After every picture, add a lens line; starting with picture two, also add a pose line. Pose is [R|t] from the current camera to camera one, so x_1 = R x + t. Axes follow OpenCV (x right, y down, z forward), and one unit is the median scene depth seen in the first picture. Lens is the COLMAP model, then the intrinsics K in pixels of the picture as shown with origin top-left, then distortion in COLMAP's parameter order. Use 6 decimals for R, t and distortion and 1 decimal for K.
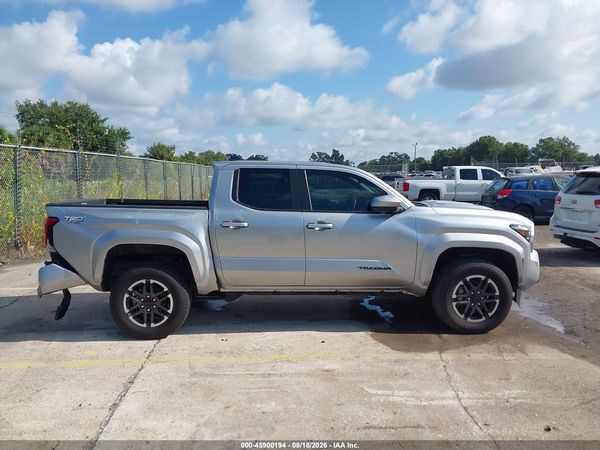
lens RADIAL K [[474.3, 0, 299.2], [0, 474.3, 230.1], [0, 0, 1]] dist [0.011315, -0.000417]
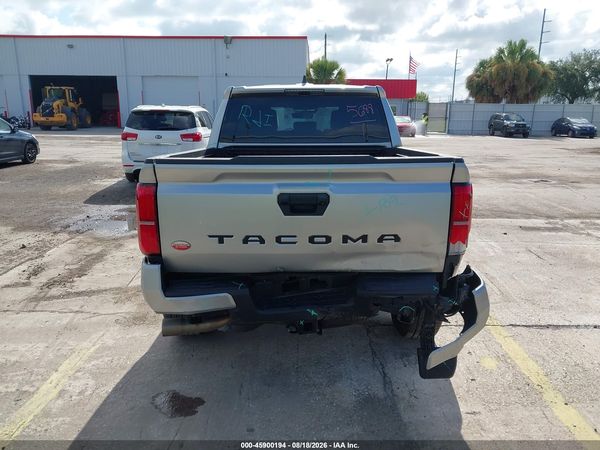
lens RADIAL K [[474.3, 0, 295.5], [0, 474.3, 236.8], [0, 0, 1]] dist [0.011315, -0.000417]
pose [[0.045589, -0.237025, 0.970433, -0.691712], [0.108124, 0.966907, 0.231085, -0.071647], [-0.993092, 0.094393, 0.069709, 0.784578]]
